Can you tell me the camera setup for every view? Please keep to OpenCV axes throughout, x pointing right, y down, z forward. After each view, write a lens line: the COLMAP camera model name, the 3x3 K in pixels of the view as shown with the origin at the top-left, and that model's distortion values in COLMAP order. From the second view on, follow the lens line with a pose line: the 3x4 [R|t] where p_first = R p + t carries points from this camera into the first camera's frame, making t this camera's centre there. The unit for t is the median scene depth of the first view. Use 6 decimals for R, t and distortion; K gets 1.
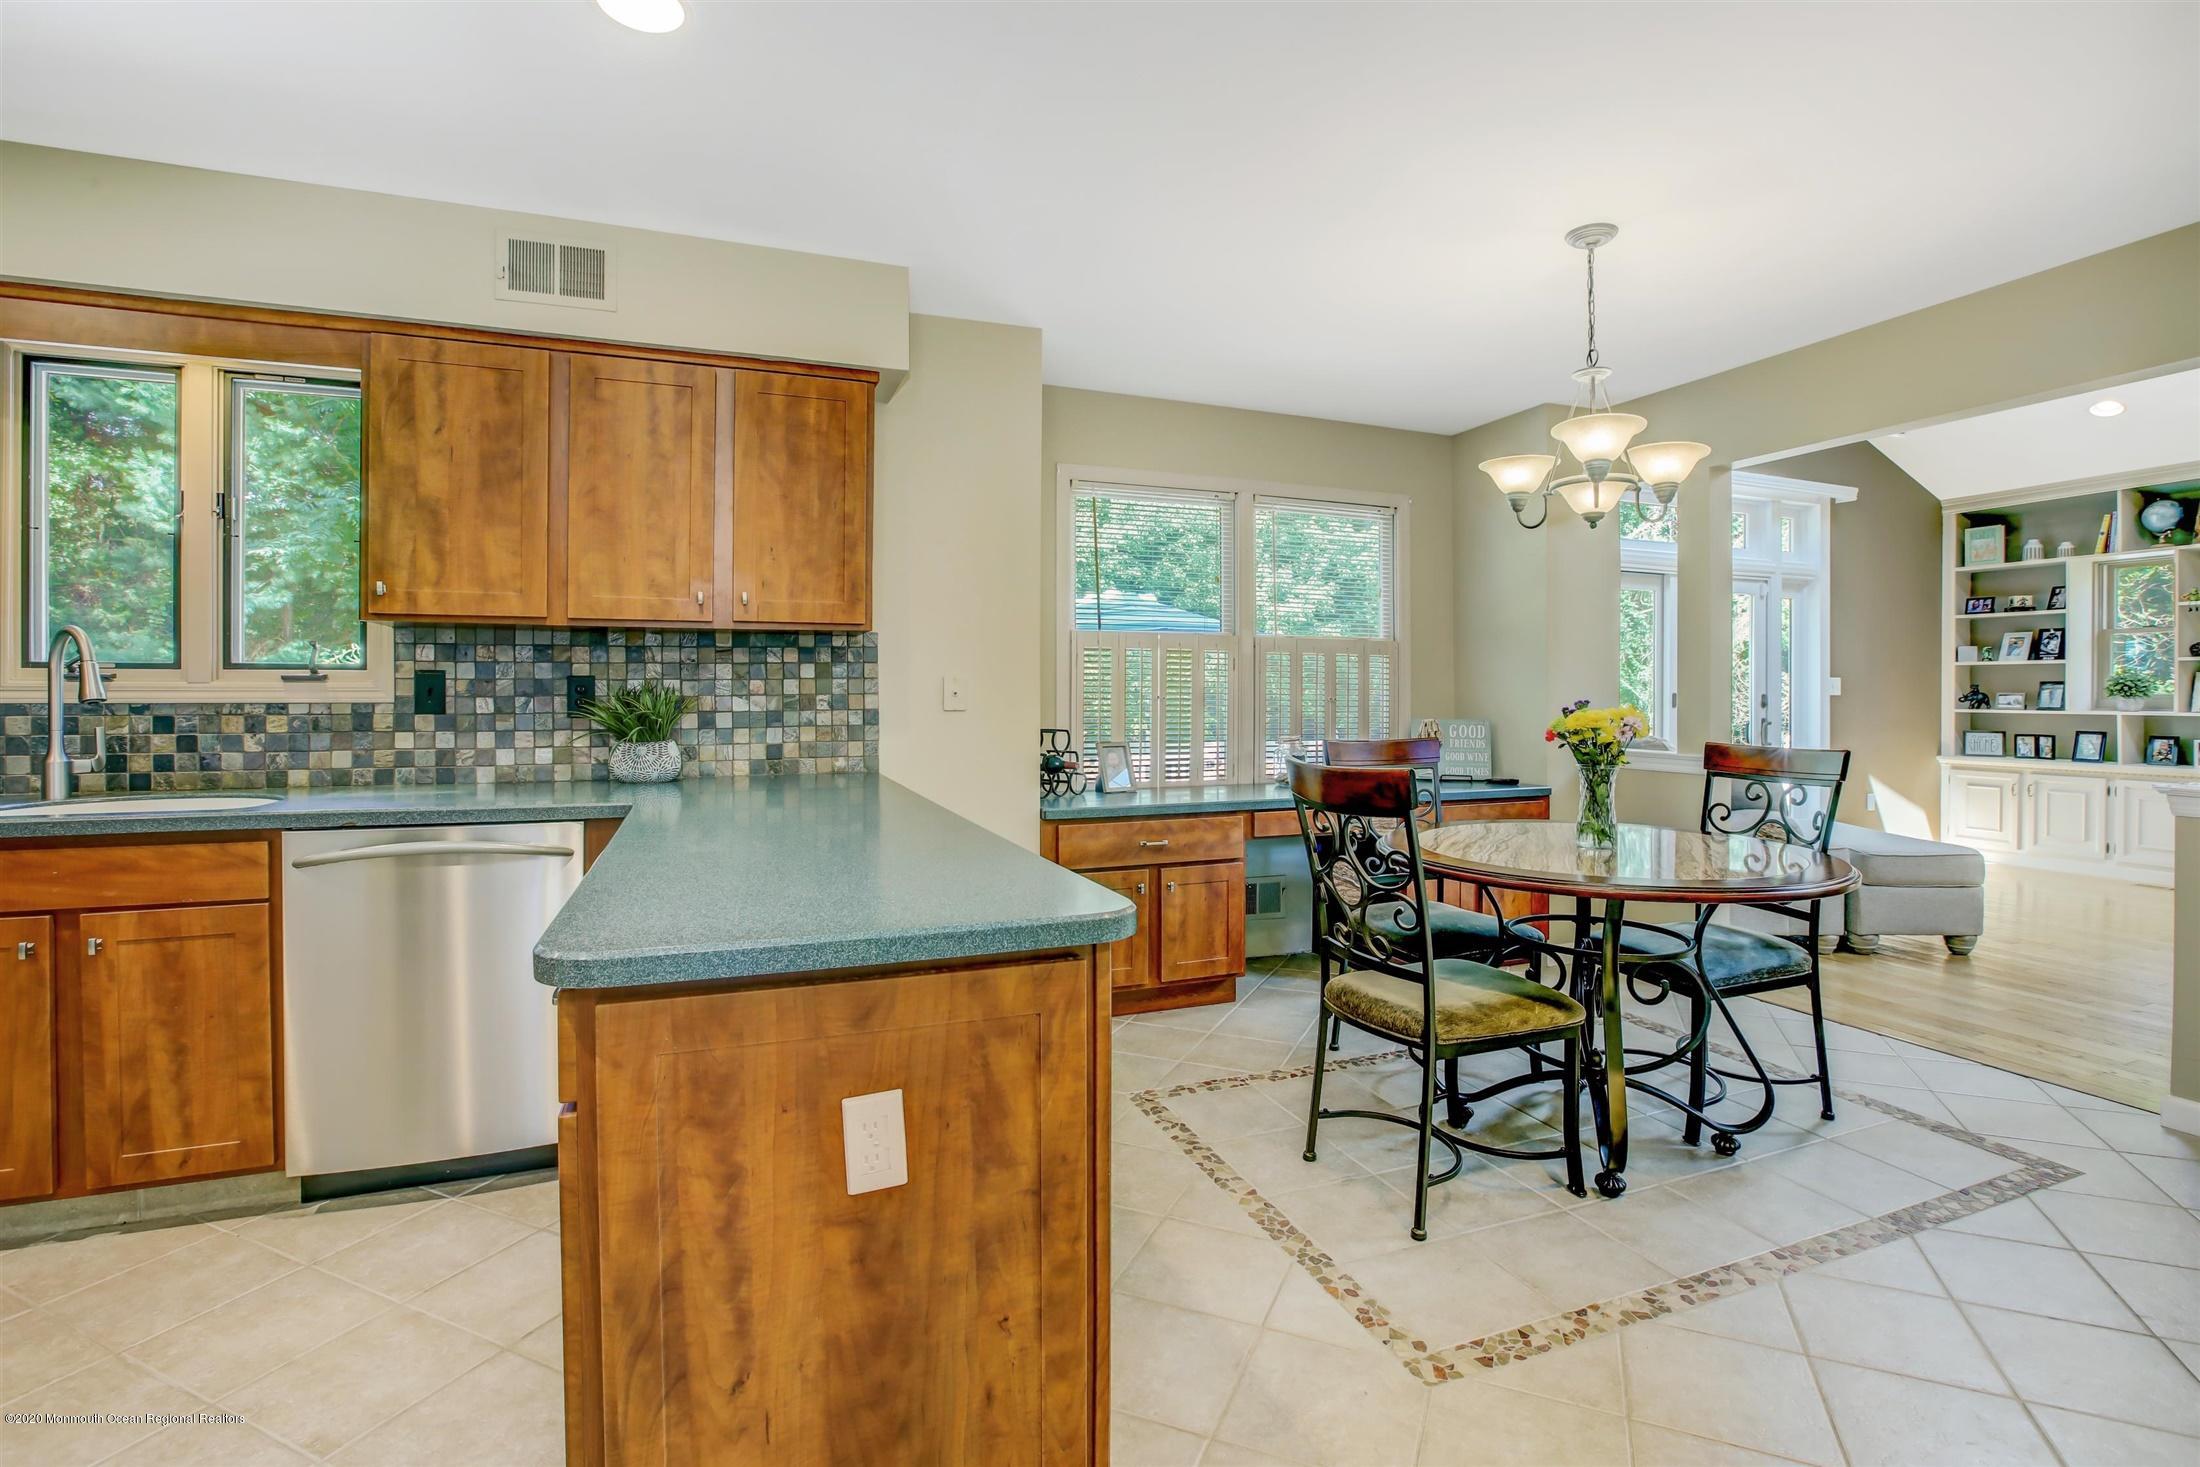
lens RADIAL K [[1019.4, 0, 1109.0], [0, 1019.4, 698.6], [0, 0, 1]] dist [-0.046542, 0.016071]
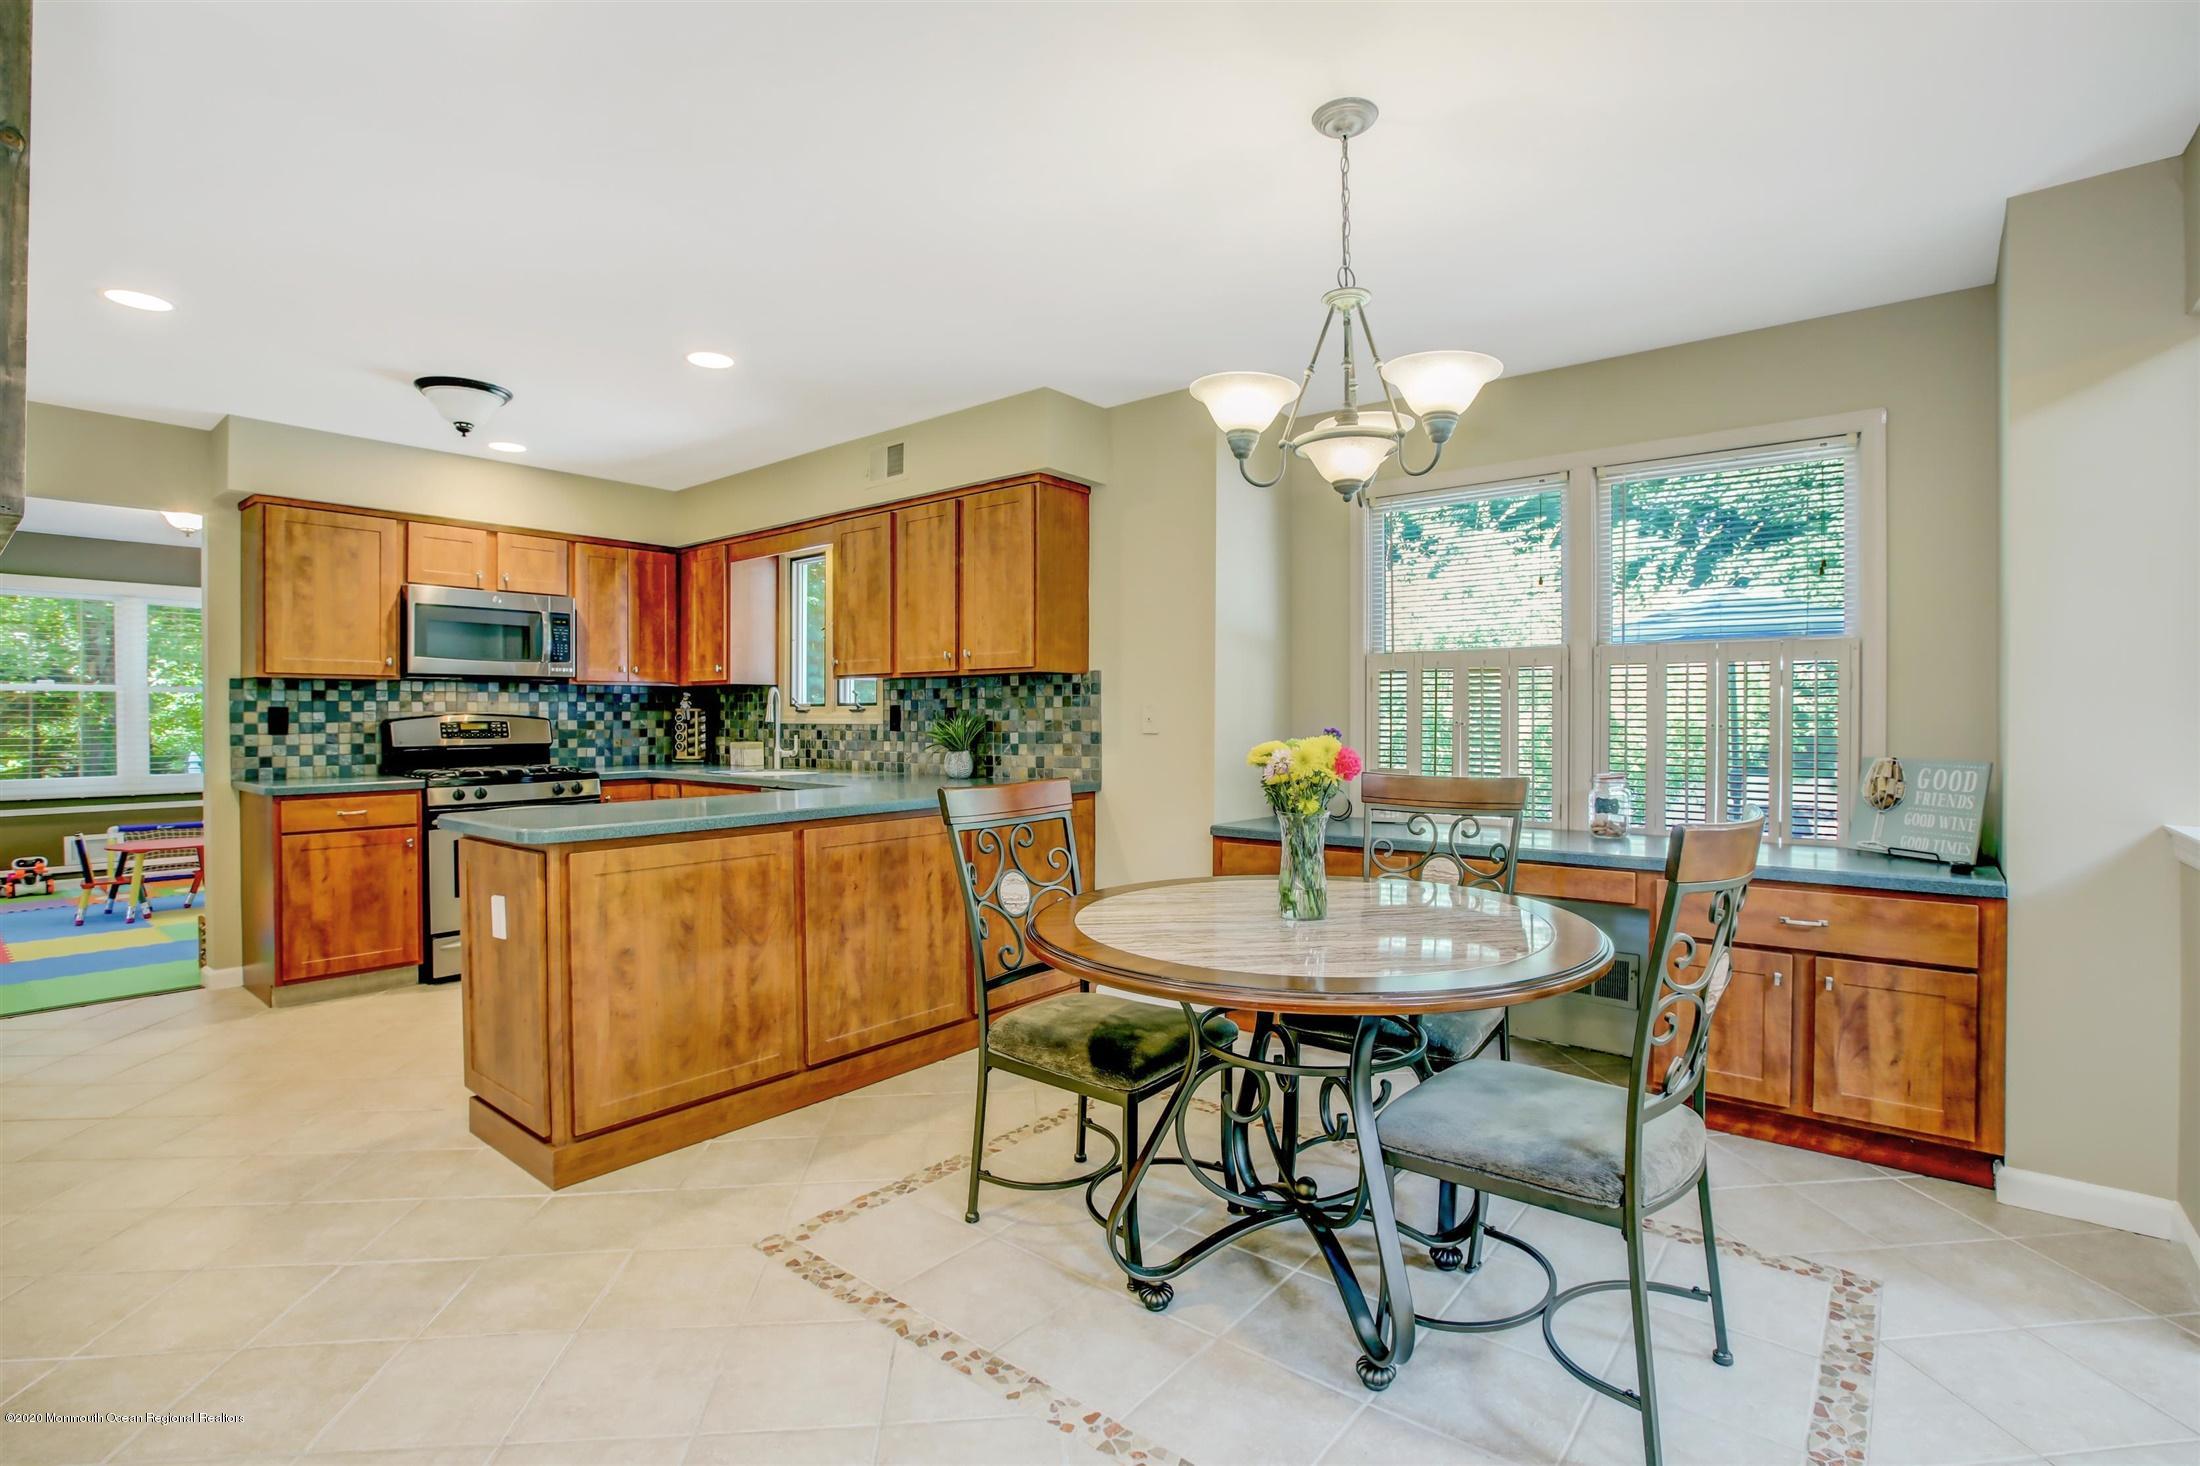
lens RADIAL K [[1015.0, 0, 1075.1], [0, 1015.0, 721.1], [0, 0, 1]] dist [-0.051589, 0.018739]
pose [[0.488497, 0.001508, -0.872564, 1.022190], [-0.002391, 0.999997, 0.000390, -0.003168], [0.872562, 0.001896, 0.488499, 0.442531]]
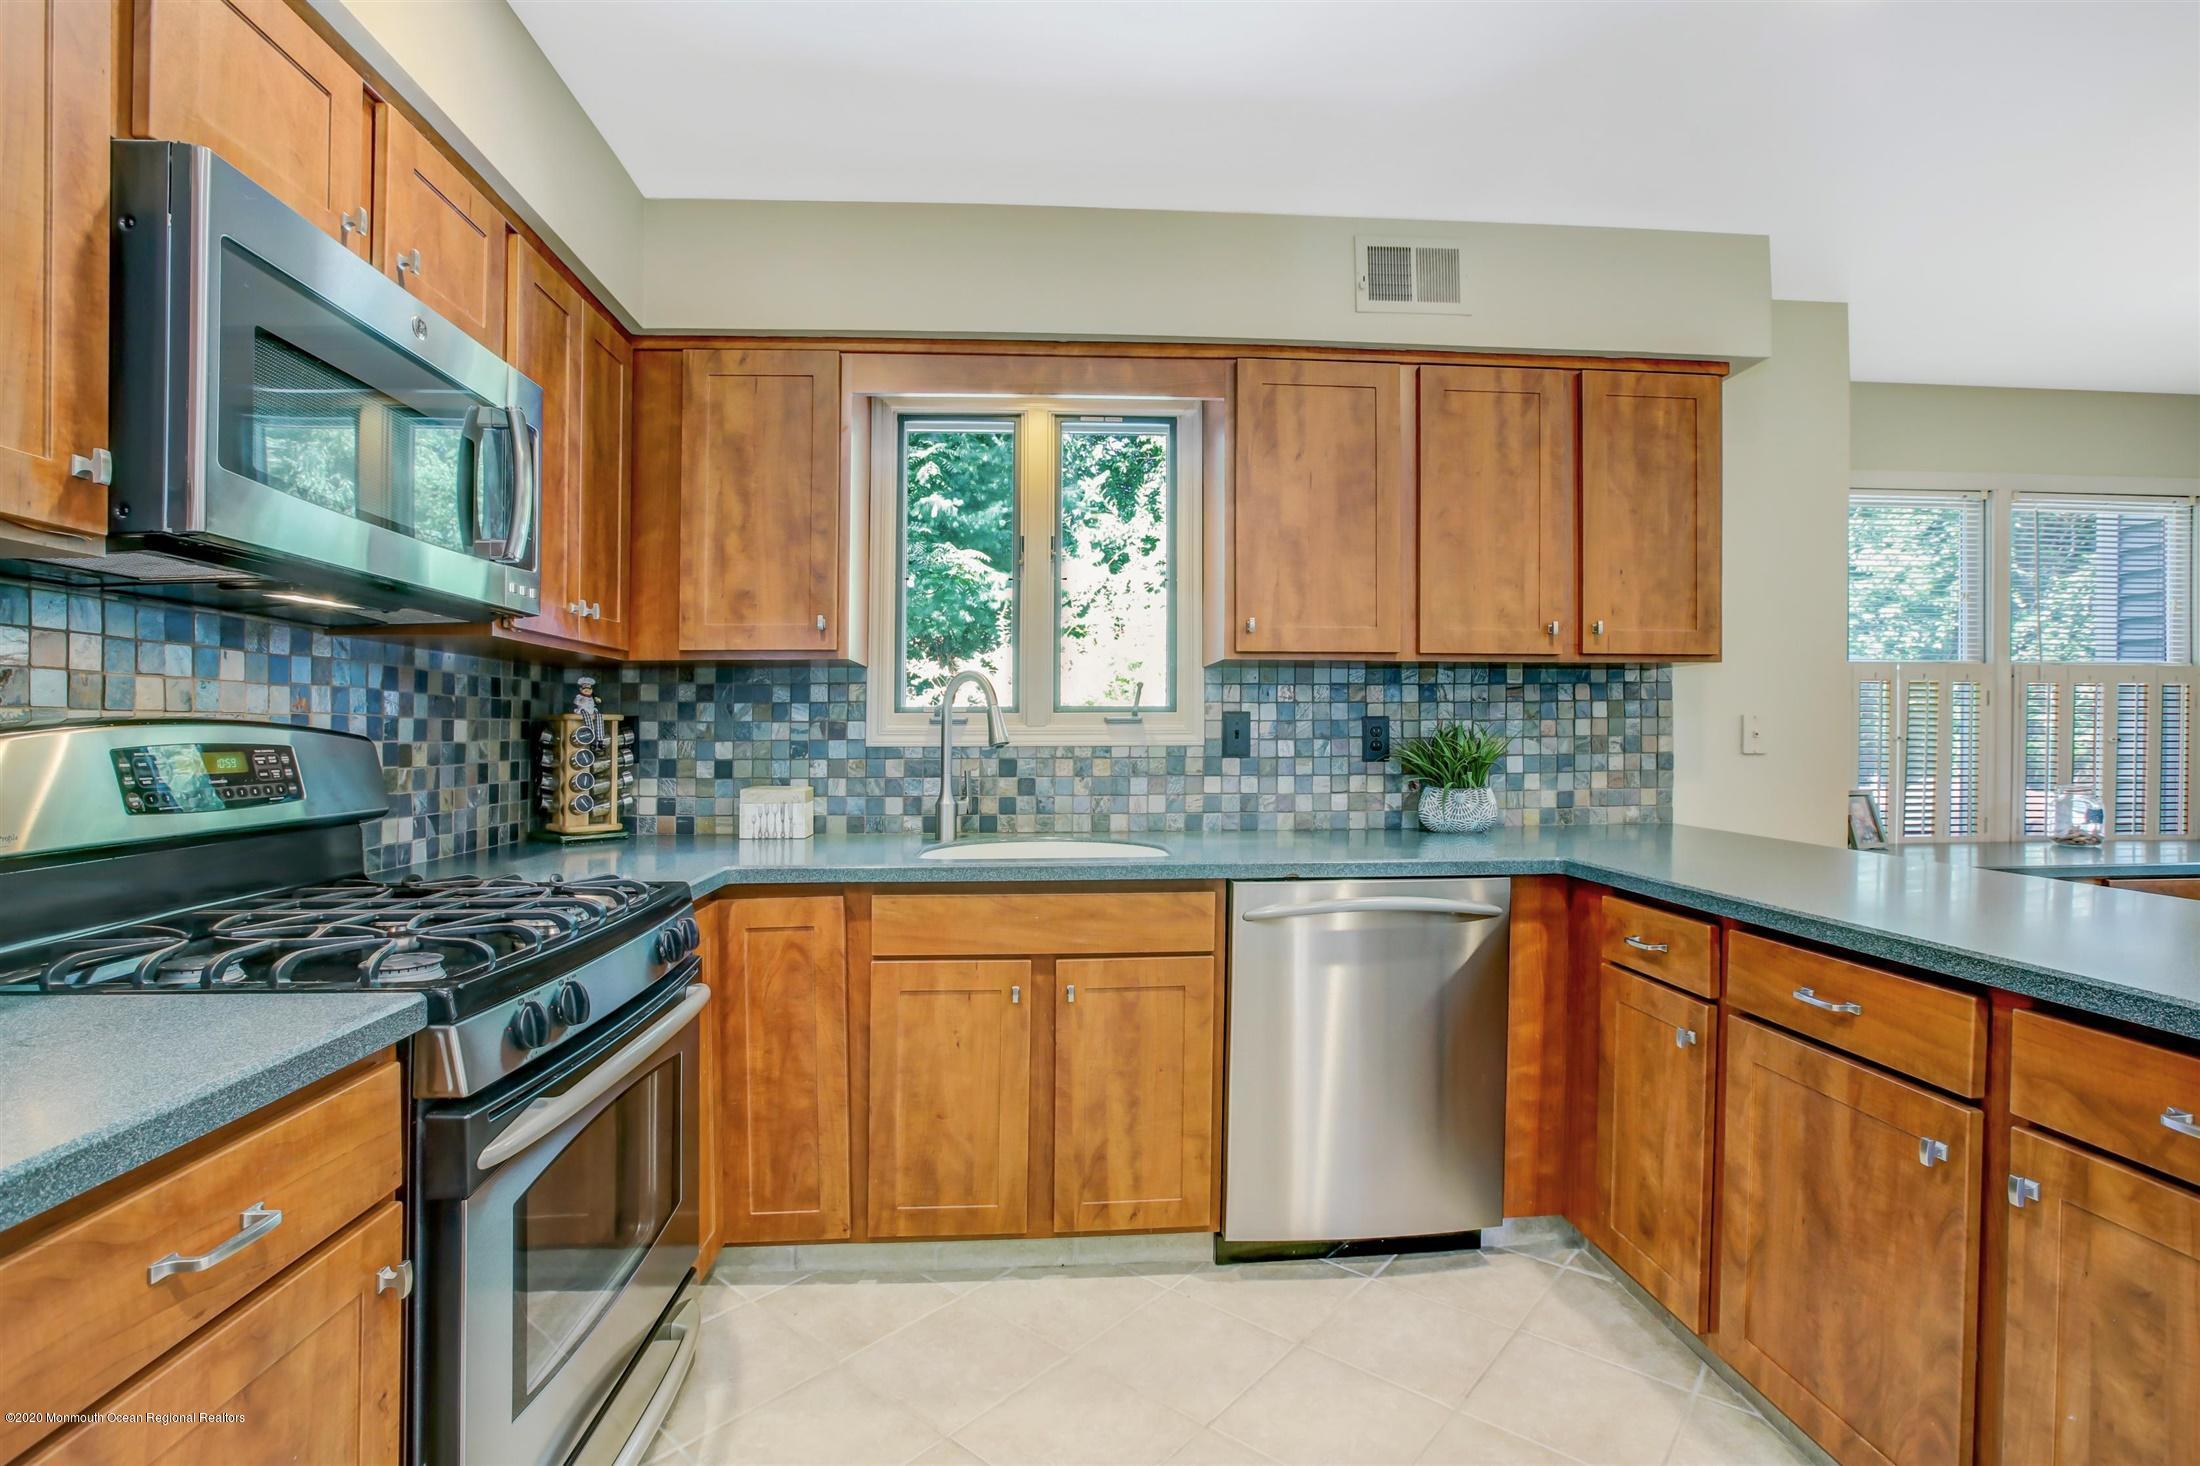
lens RADIAL K [[1018.7, 0, 1105.7], [0, 1018.7, 745.8], [0, 0, 1]] dist [-0.065458, 0.030009]
pose [[0.954757, -0.001780, -0.297382, -0.529977], [0.003030, 0.999988, 0.003743, 0.000181], [0.297372, -0.004475, 0.954751, 0.032797]]
